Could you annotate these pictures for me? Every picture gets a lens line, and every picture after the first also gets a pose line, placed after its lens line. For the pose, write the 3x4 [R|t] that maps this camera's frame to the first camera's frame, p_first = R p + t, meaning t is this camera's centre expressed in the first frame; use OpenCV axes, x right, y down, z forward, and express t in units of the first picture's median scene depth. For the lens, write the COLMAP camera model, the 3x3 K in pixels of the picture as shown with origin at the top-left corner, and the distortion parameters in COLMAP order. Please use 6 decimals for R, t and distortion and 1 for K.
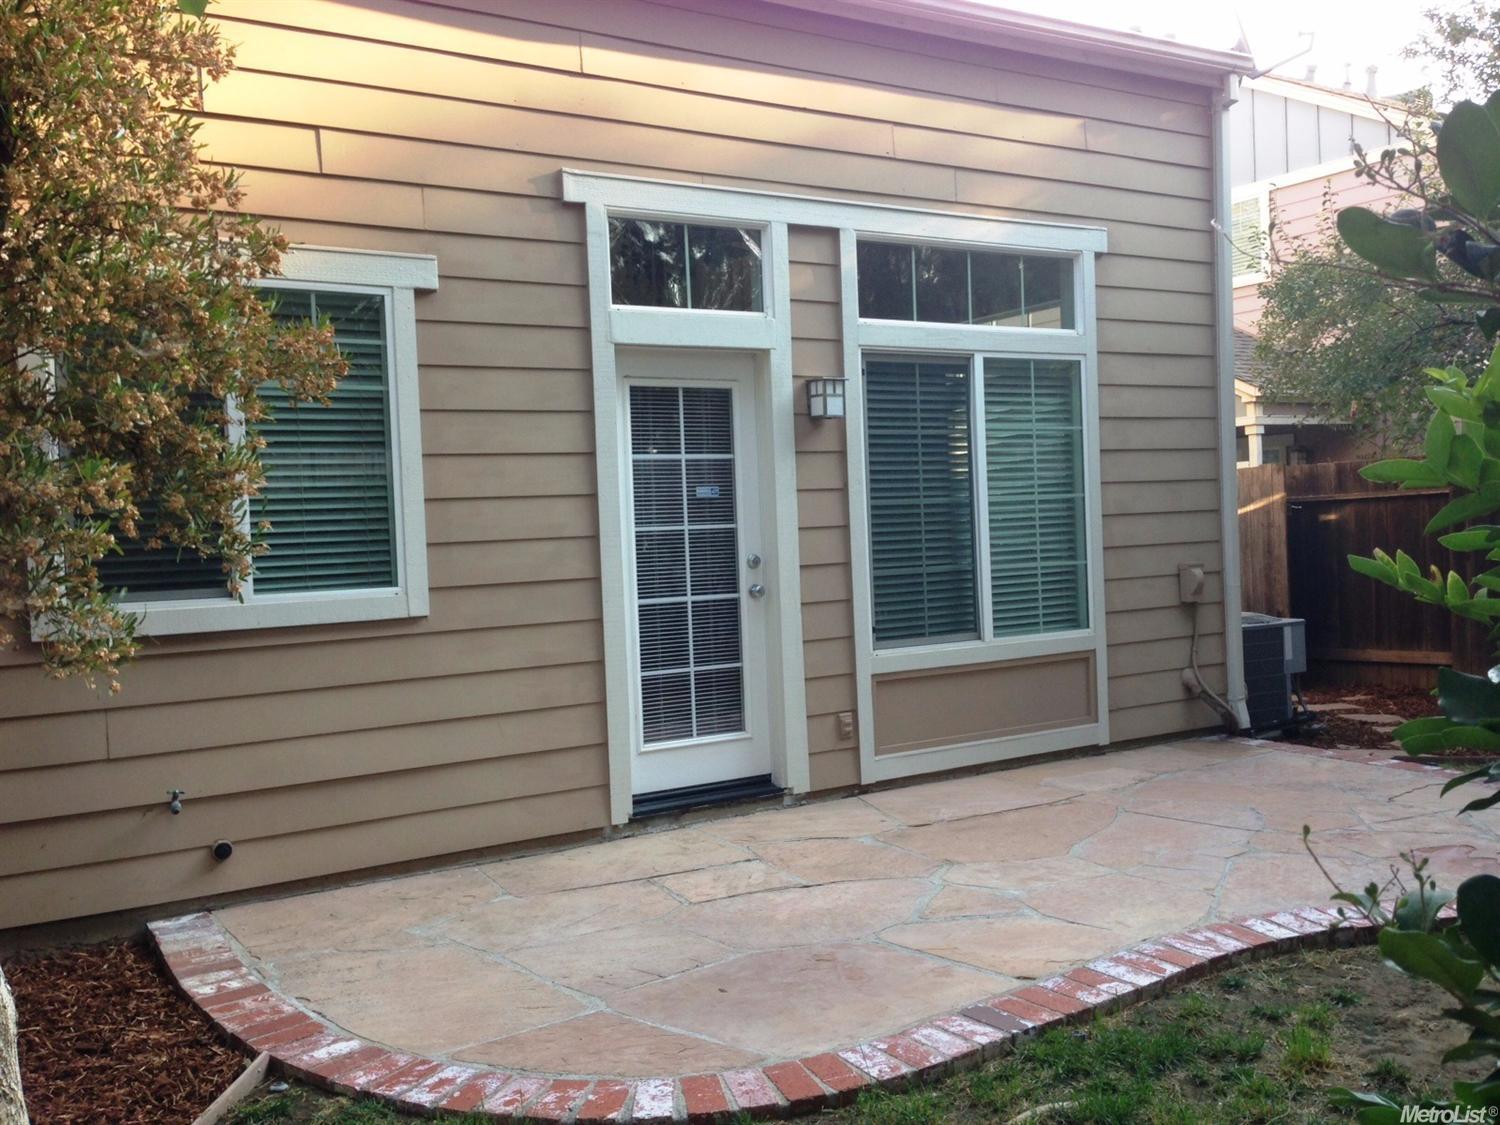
lens RADIAL K [[1373.0, 0, 750.0], [0, 1373.0, 562.5], [0, 0, 1]] dist [0.111112, -0.168493]
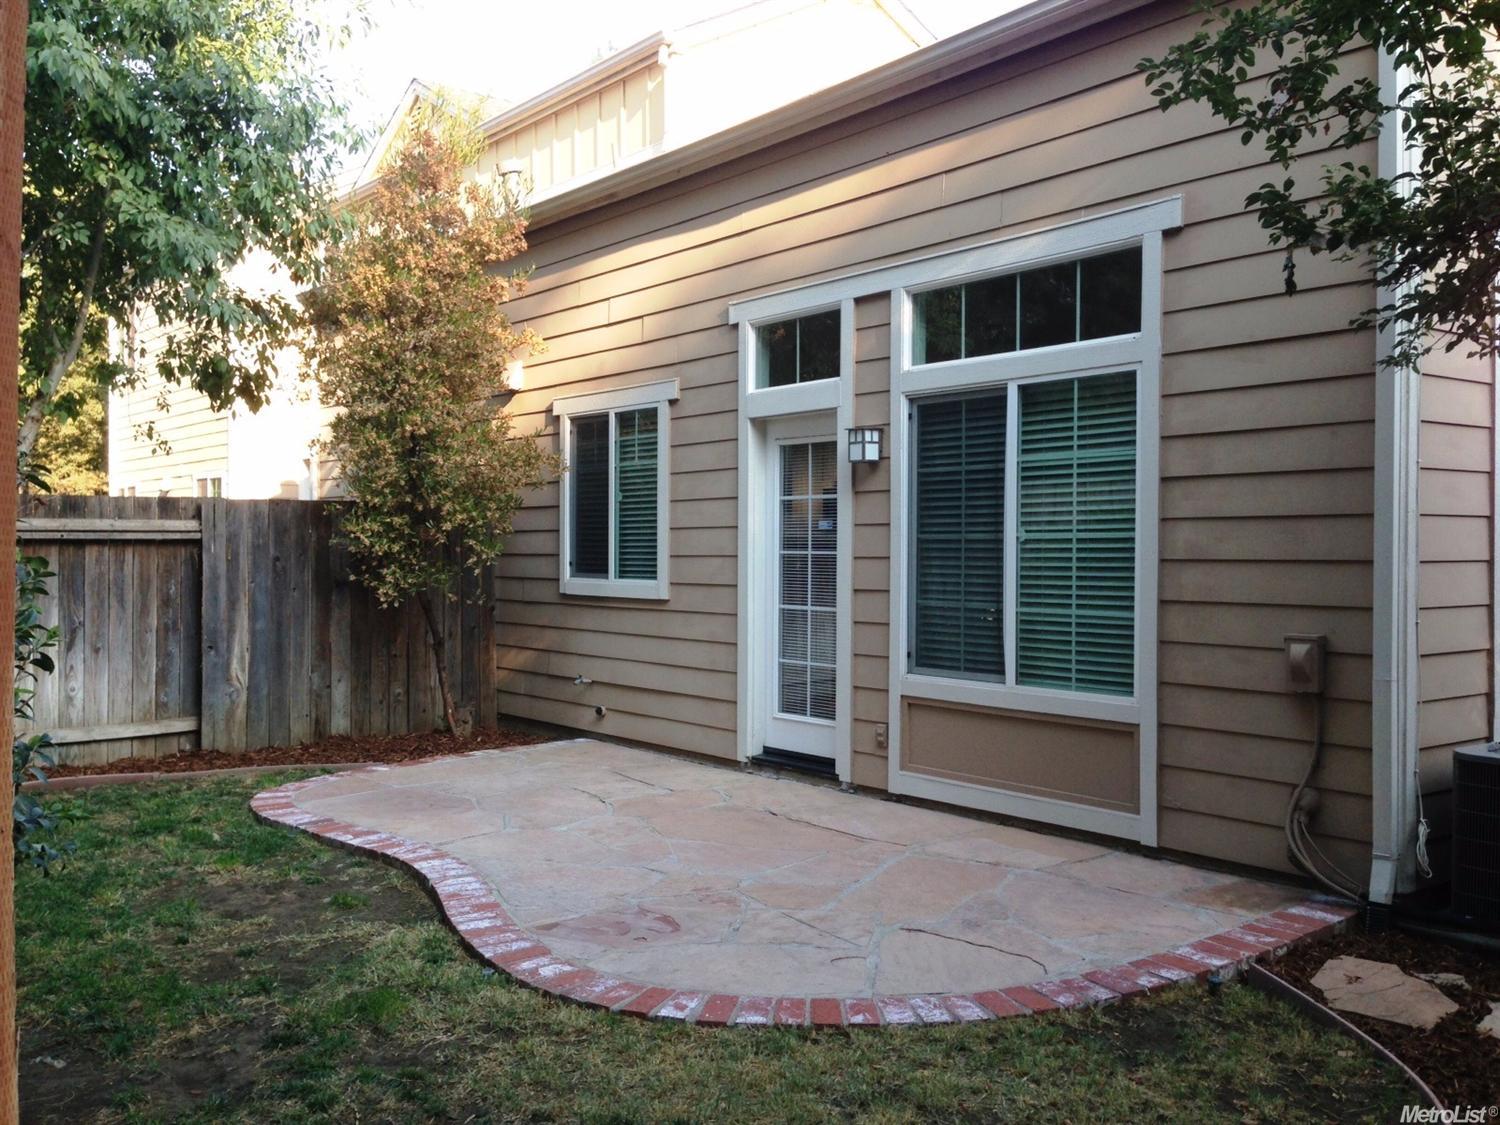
lens RADIAL K [[1373.0, 0, 750.0], [0, 1373.0, 562.5], [0, 0, 1]] dist [0.111112, -0.168493]
pose [[0.105779, 0.050945, -0.993084, 1.137762], [-0.031995, 0.998344, 0.047807, -0.070376], [0.993875, 0.026717, 0.107234, 0.754509]]
